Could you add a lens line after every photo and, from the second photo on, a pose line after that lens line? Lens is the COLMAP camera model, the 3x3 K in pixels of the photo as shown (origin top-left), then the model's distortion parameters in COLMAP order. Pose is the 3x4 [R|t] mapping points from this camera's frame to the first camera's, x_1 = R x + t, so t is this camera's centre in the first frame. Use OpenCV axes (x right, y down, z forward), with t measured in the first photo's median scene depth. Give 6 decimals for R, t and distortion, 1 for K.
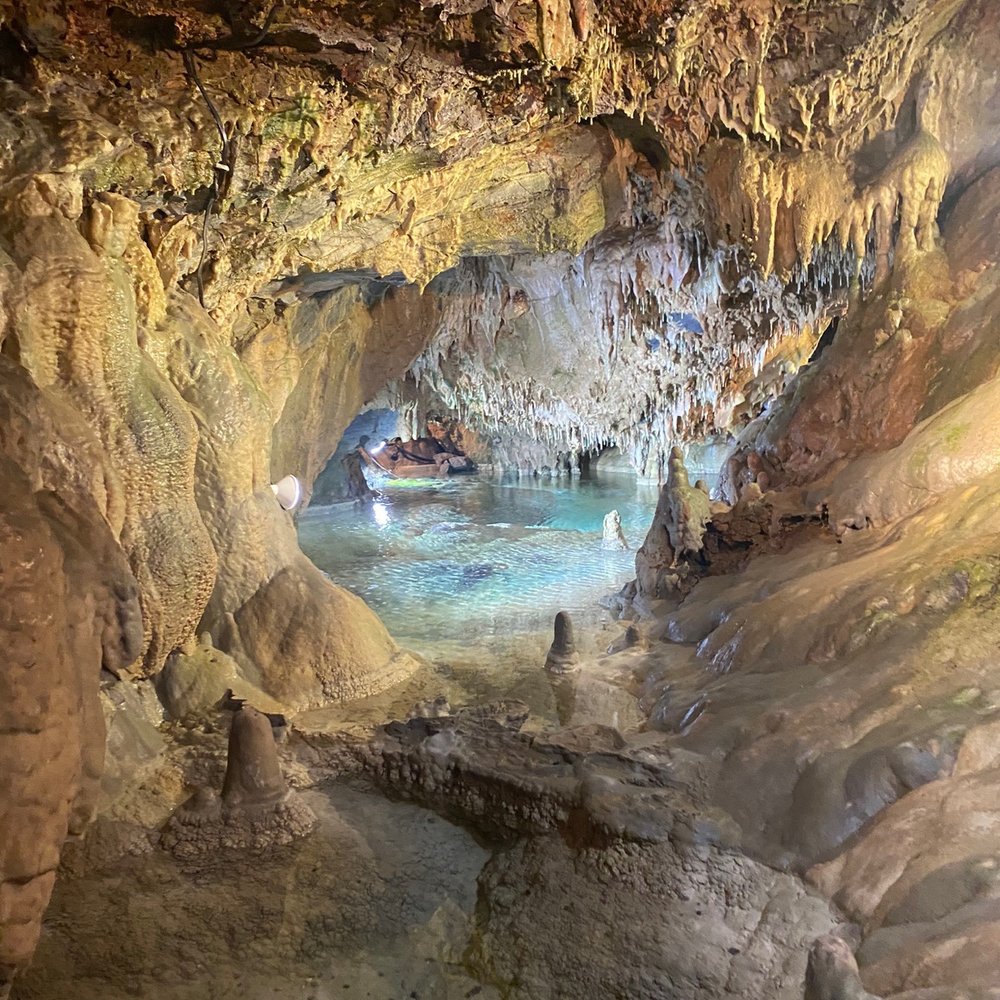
lens RADIAL K [[1012.8, 0, 508.7], [0, 1012.8, 496.4], [0, 0, 1]] dist [0.087682, -0.175980]
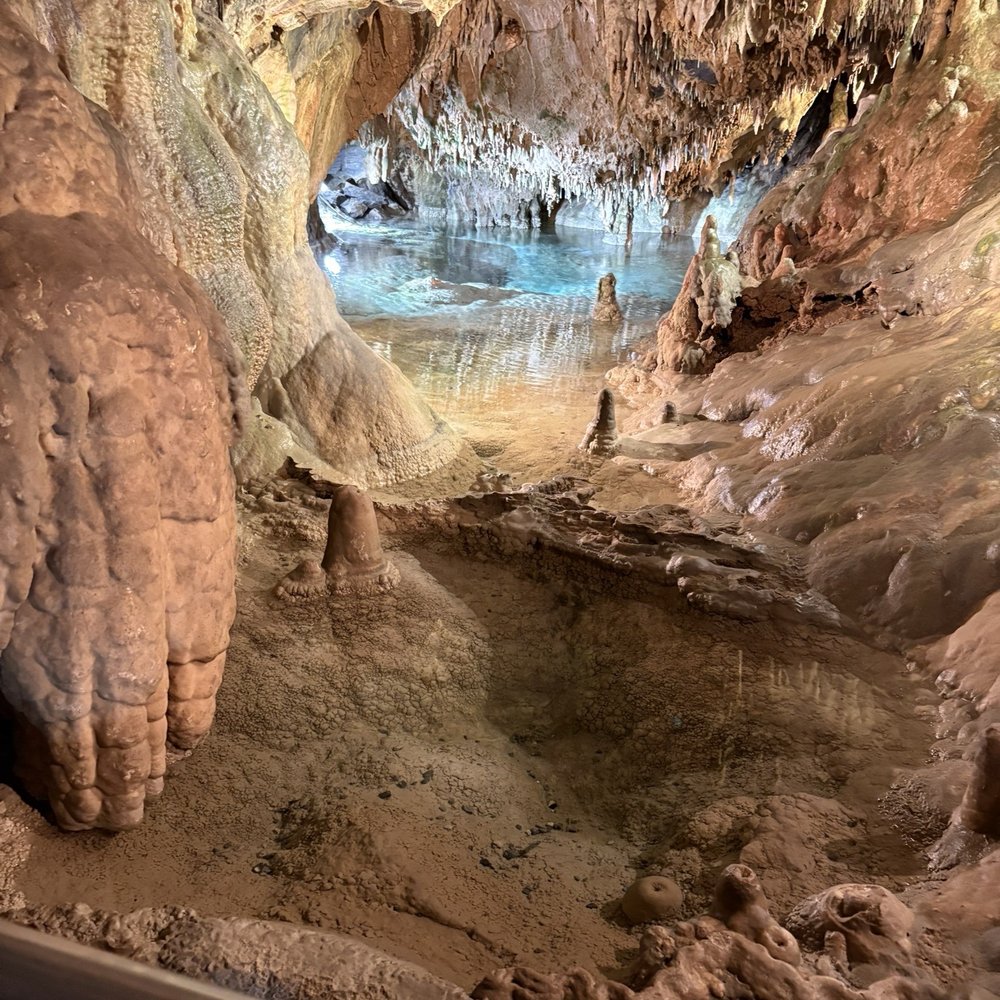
lens RADIAL K [[1010.5, 0, 500.0], [0, 1010.5, 500.0], [0, 0, 1]] dist [0.010136, 0.004076]
pose [[0.995484, 0.021667, 0.092424, -0.120705], [-0.044382, 0.966877, 0.251356, -0.020486], [-0.083917, -0.254323, 0.963472, 0.017885]]
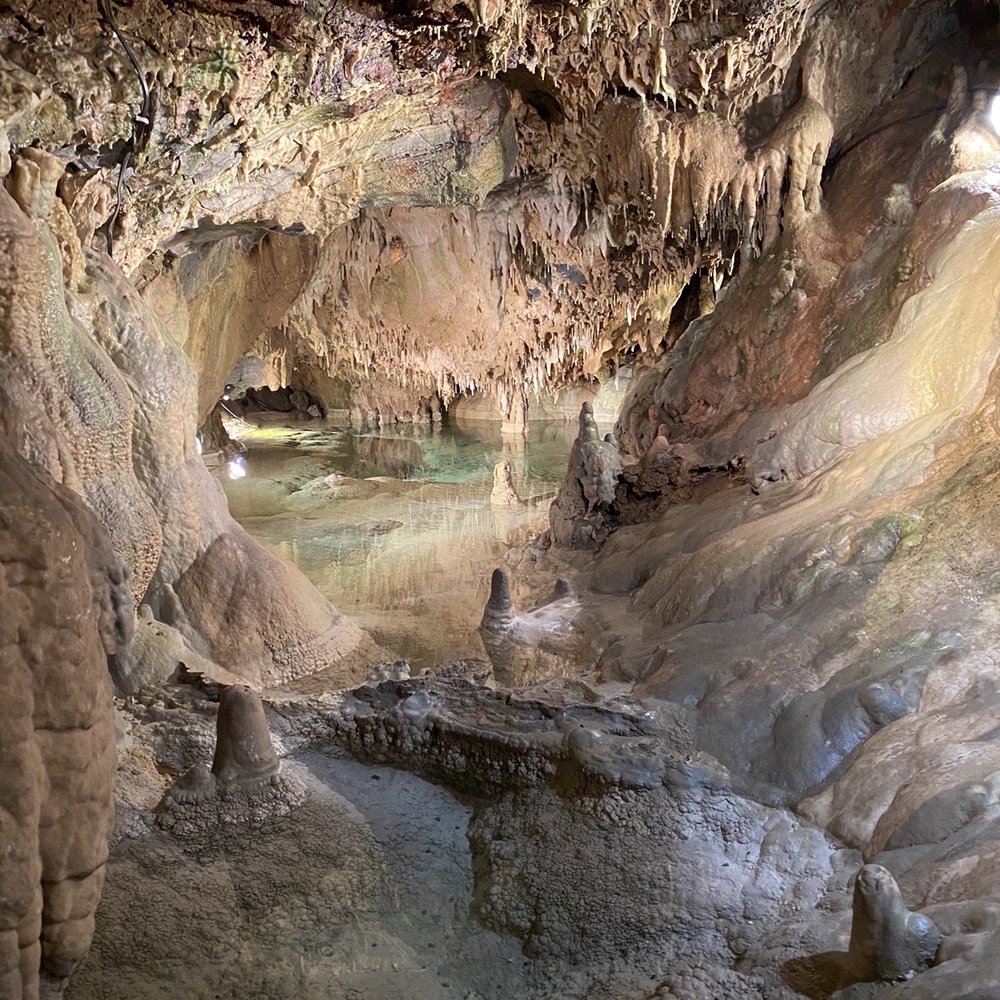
lens RADIAL K [[1023.7, 0, 489.3], [0, 1023.7, 481.8], [0, 0, 1]] dist [0.100707, -0.252224]
pose [[0.987334, -0.026945, 0.156350, -0.099618], [0.019295, 0.998551, 0.050241, -0.022188], [-0.157477, -0.046588, 0.986423, -0.016151]]
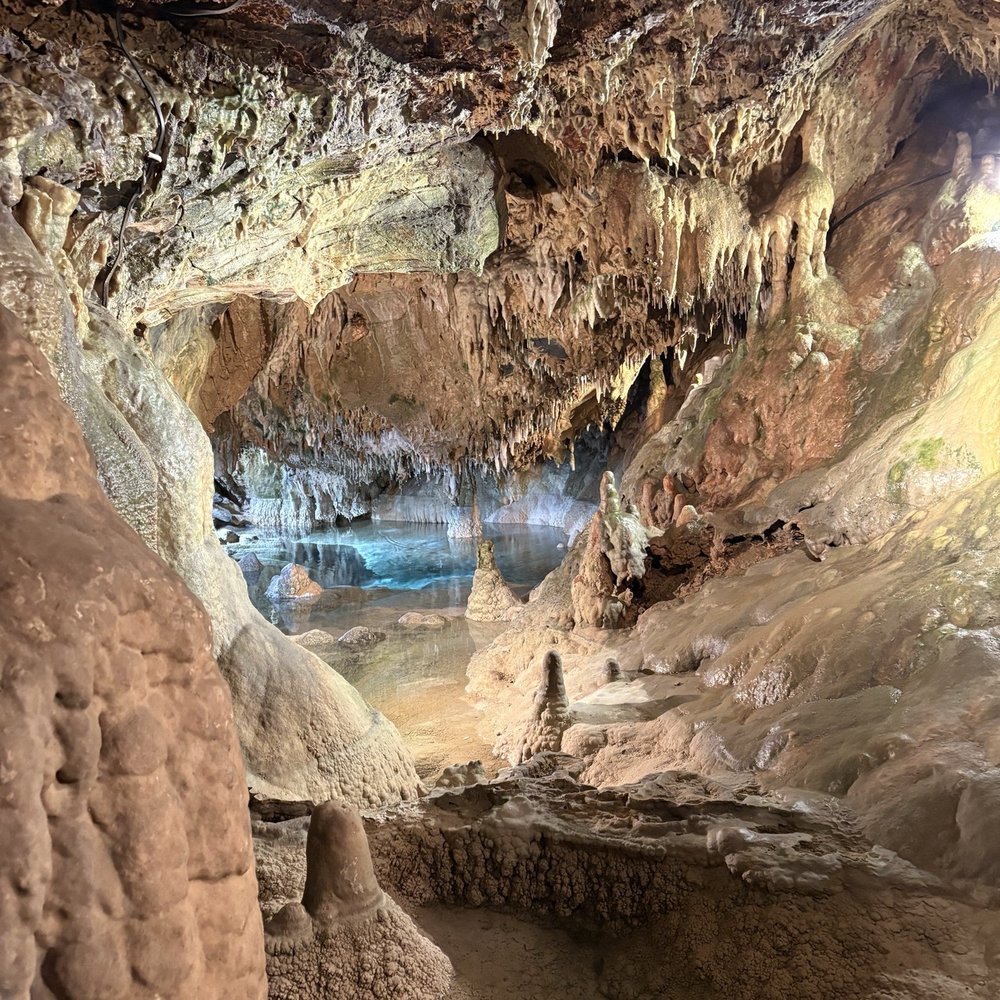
lens RADIAL K [[1006.8, 0, 504.5], [0, 1006.8, 501.7], [0, 0, 1]] dist [0.085078, -0.189124]
pose [[0.958563, -0.039342, 0.282153, -0.208759], [0.046025, 0.998794, -0.017097, -0.008011], [-0.281140, 0.029375, 0.959217, 0.100607]]
